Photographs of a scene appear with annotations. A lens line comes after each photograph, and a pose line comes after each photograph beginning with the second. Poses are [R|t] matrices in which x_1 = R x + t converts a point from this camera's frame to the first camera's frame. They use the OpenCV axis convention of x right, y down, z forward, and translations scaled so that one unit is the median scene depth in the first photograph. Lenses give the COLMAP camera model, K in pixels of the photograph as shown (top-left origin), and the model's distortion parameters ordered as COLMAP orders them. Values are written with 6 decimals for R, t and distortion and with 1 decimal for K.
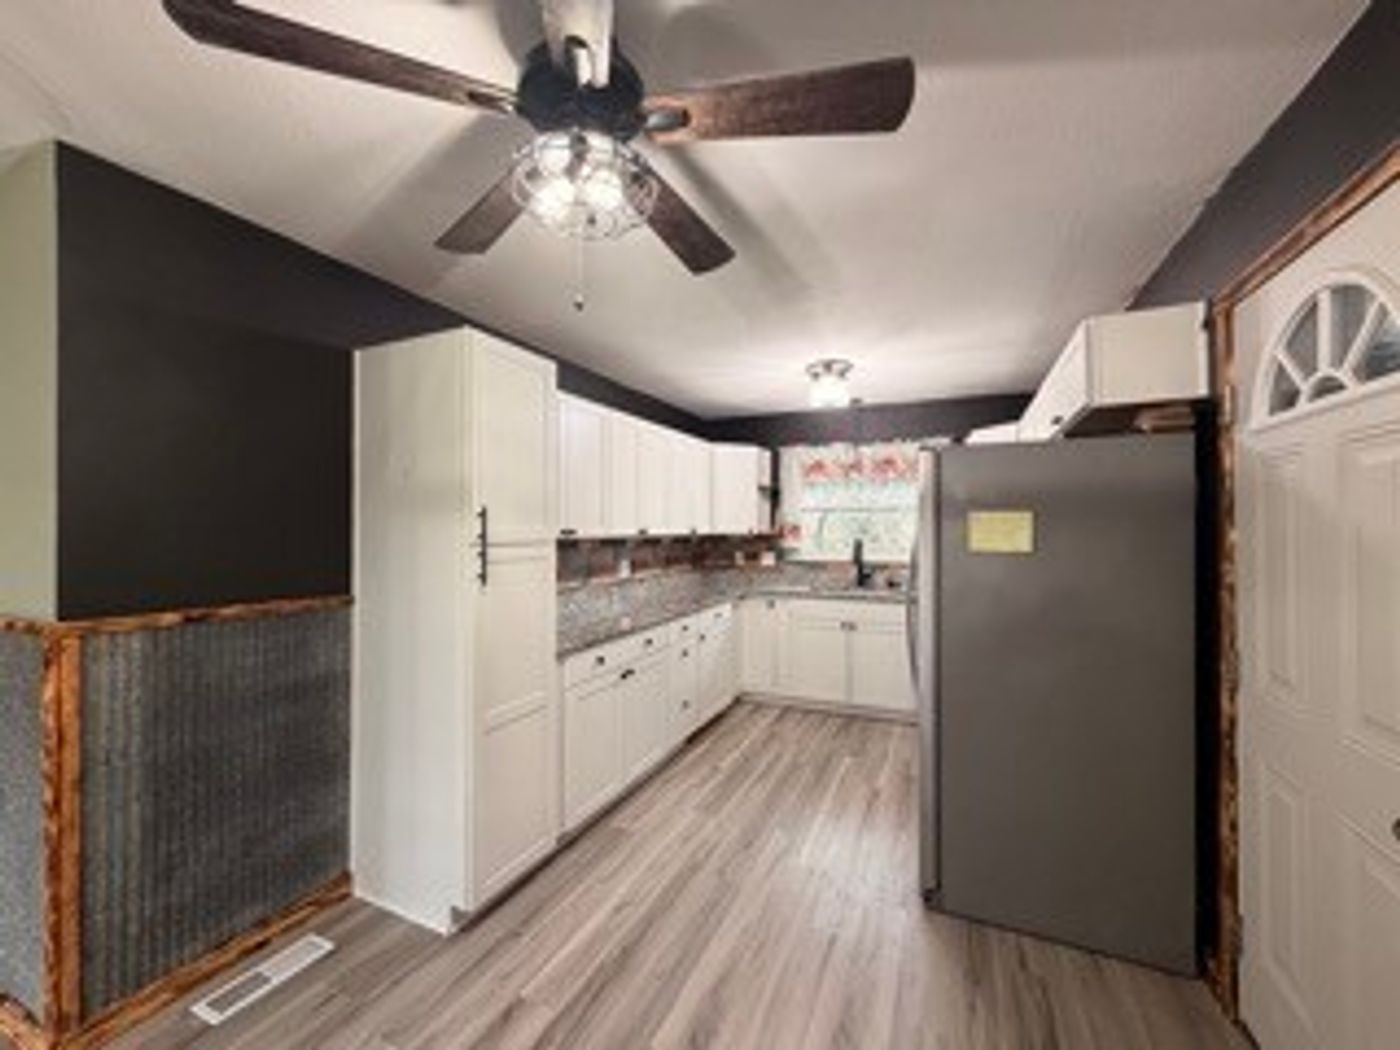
lens RADIAL K [[556.0, 0, 700.0], [0, 556.0, 525.0], [0, 0, 1]] dist [-0.000012, -0.000158]
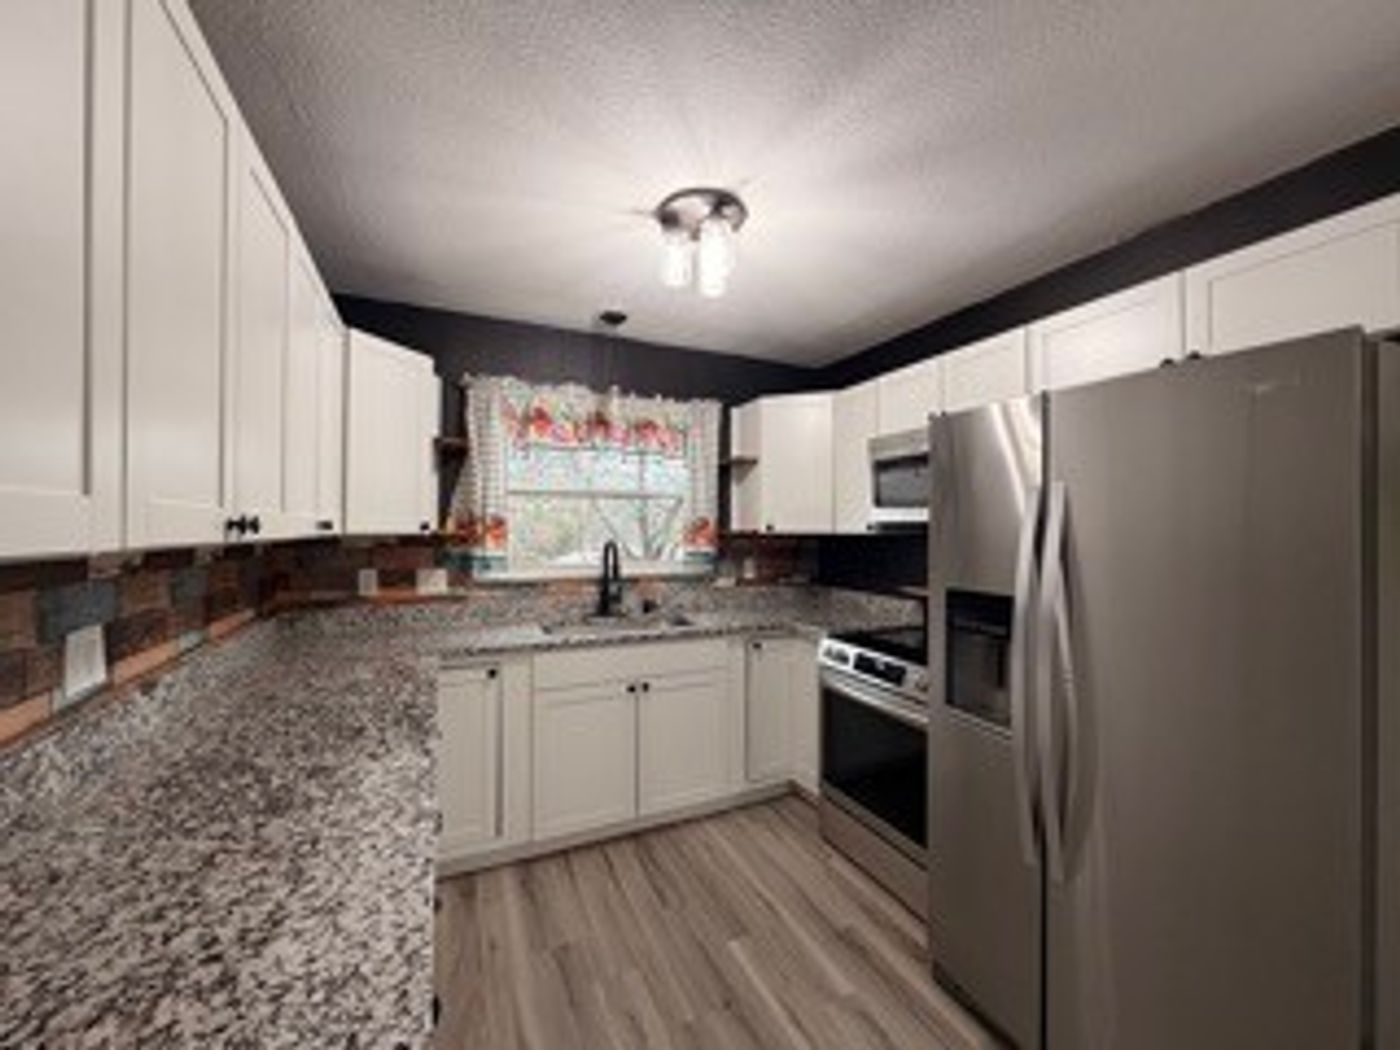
lens RADIAL K [[556.0, 0, 700.0], [0, 556.0, 525.0], [0, 0, 1]] dist [-0.000012, -0.000158]
pose [[0.653446, 0.007122, 0.756940, -0.144487], [-0.007715, 0.999966, -0.002749, 0.009509], [-0.756934, -0.004044, 0.653479, 0.583472]]
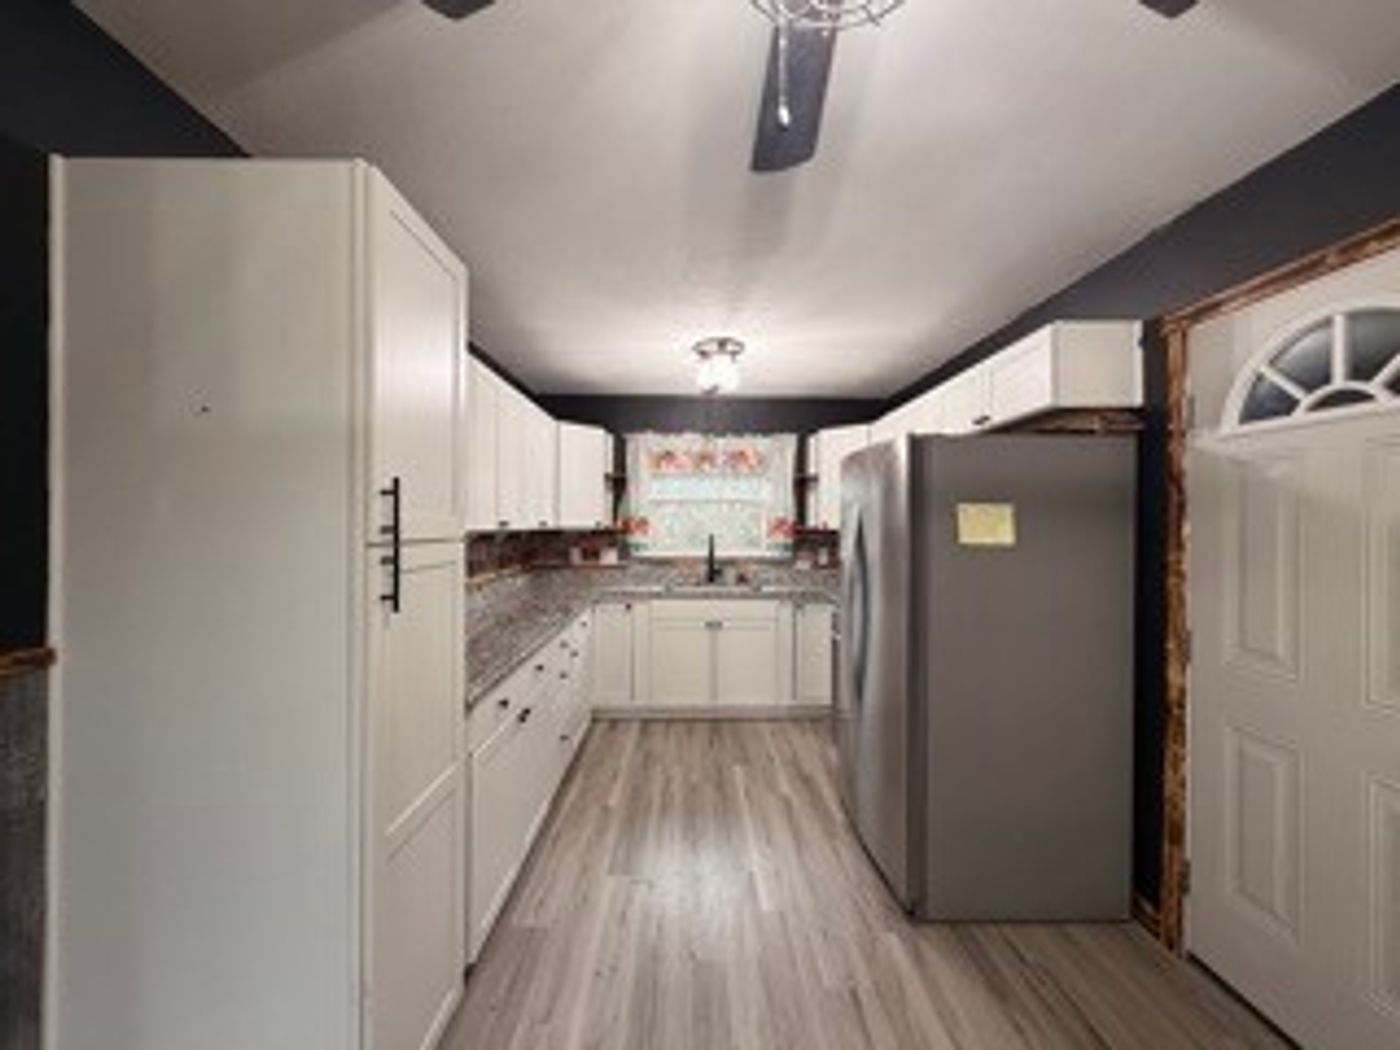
lens RADIAL K [[556.0, 0, 700.0], [0, 556.0, 525.0], [0, 0, 1]] dist [-0.000012, -0.000158]
pose [[0.900677, 0.005477, 0.434455, -0.172537], [-0.008983, 0.999942, 0.006016, 0.005233], [-0.434397, -0.009321, 0.900673, 0.163538]]
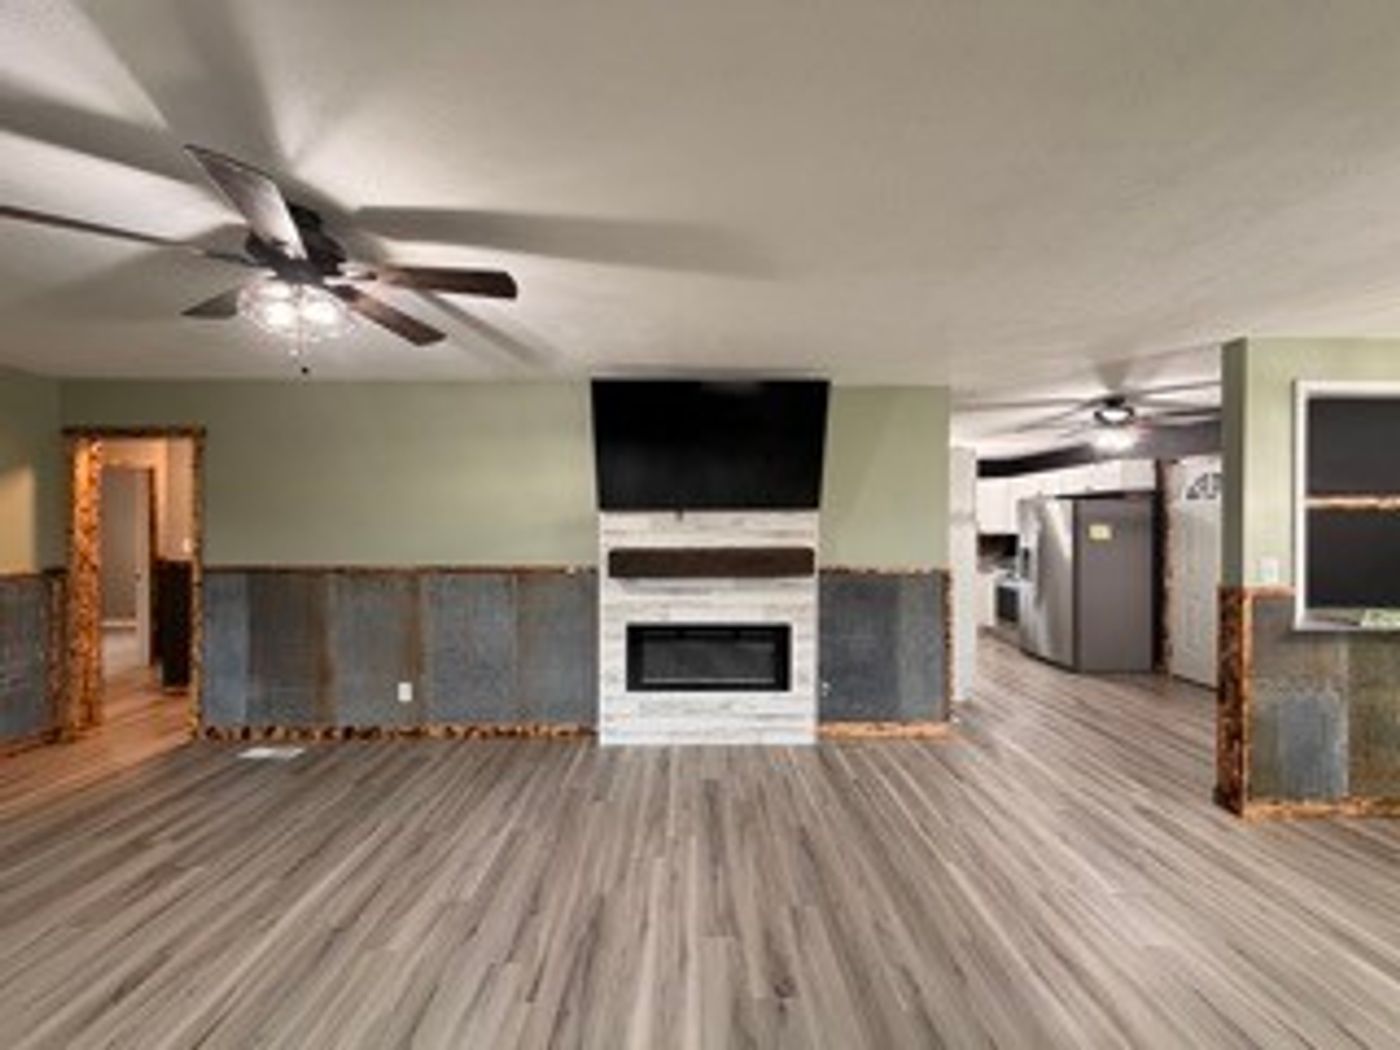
lens RADIAL K [[556.0, 0, 700.0], [0, 556.0, 525.0], [0, 0, 1]] dist [-0.000012, -0.000158]
pose [[0.899738, 0.005068, 0.436400, -1.221550], [-0.005305, 0.999986, -0.000675, -0.005650], [-0.436397, -0.001707, 0.899753, -0.310910]]
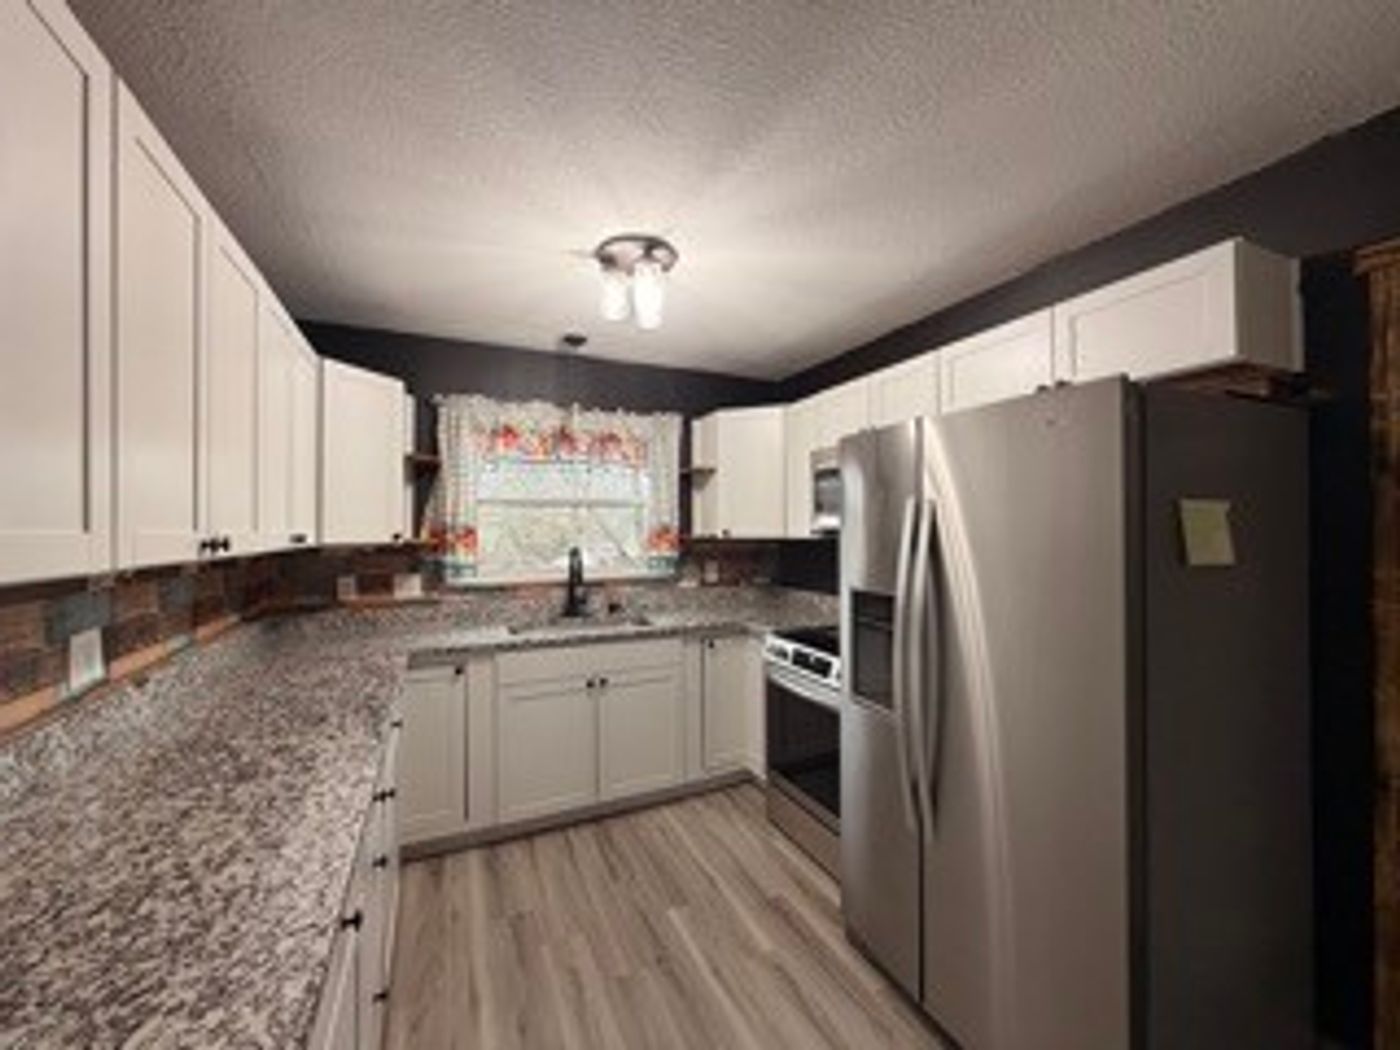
lens RADIAL K [[556.0, 0, 700.0], [0, 556.0, 525.0], [0, 0, 1]] dist [-0.000012, -0.000158]
pose [[0.652700, 0.001527, 0.757615, -0.146592], [0.002005, 0.999991, -0.003744, 0.001539], [-0.757614, 0.003963, 0.652691, 0.506513]]
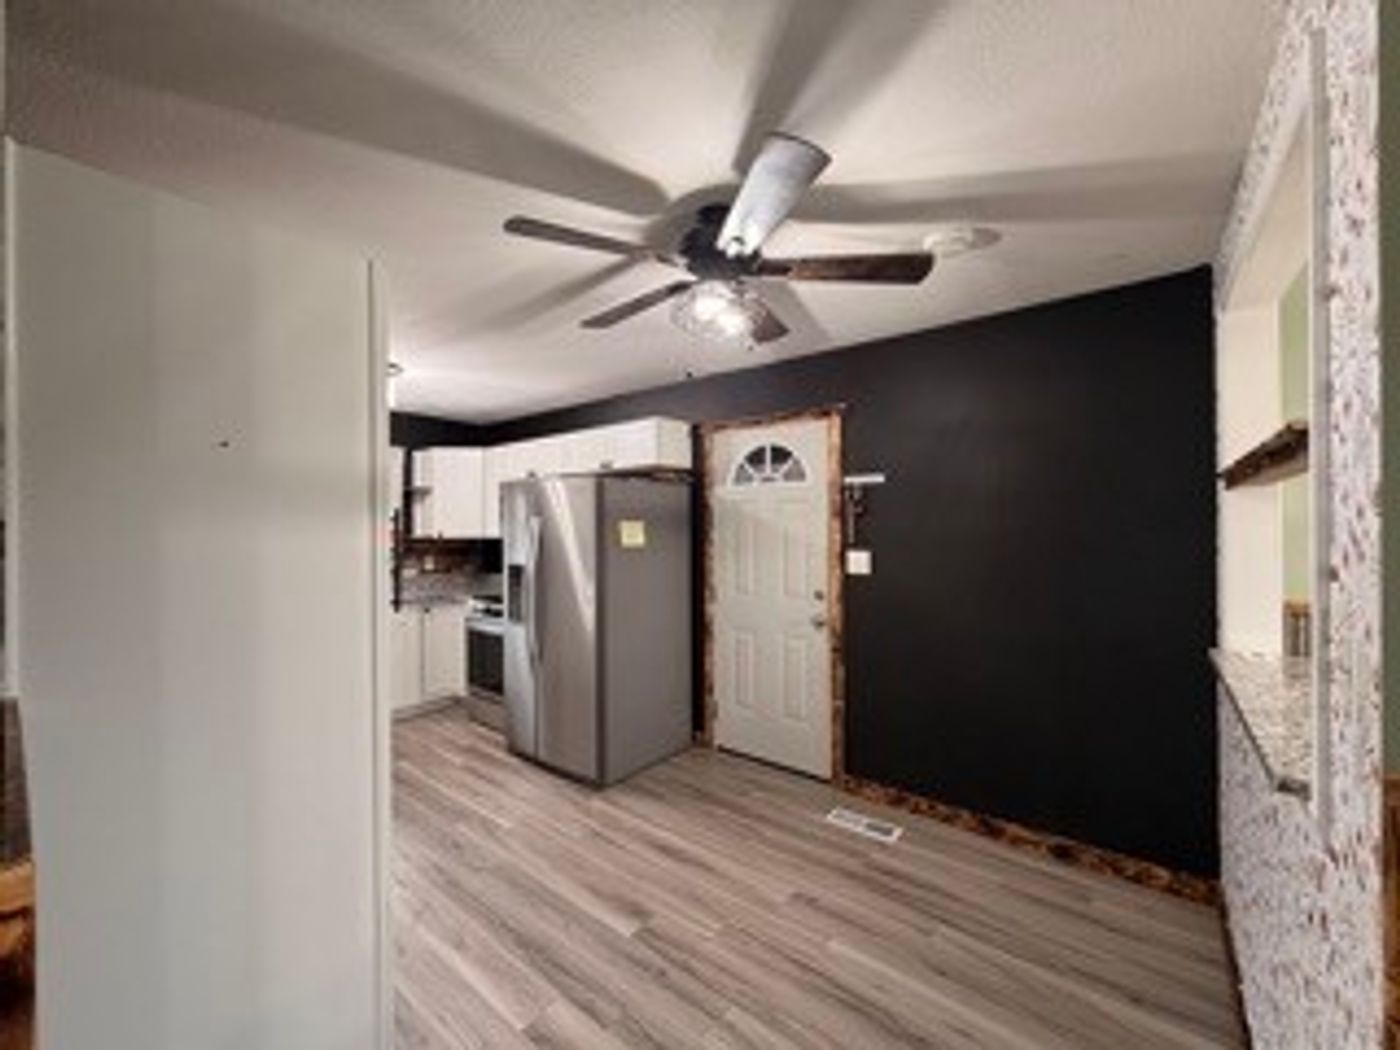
lens RADIAL K [[556.1, 0, 689.1], [0, 556.1, 527.3], [0, 0, 1]] dist [-0.001316, -0.000097]
pose [[0.262132, 0.000566, 0.965032, -0.490800], [0.003340, 0.999993, -0.001494, -0.002471], [-0.965026, 0.003614, 0.262128, 0.201328]]
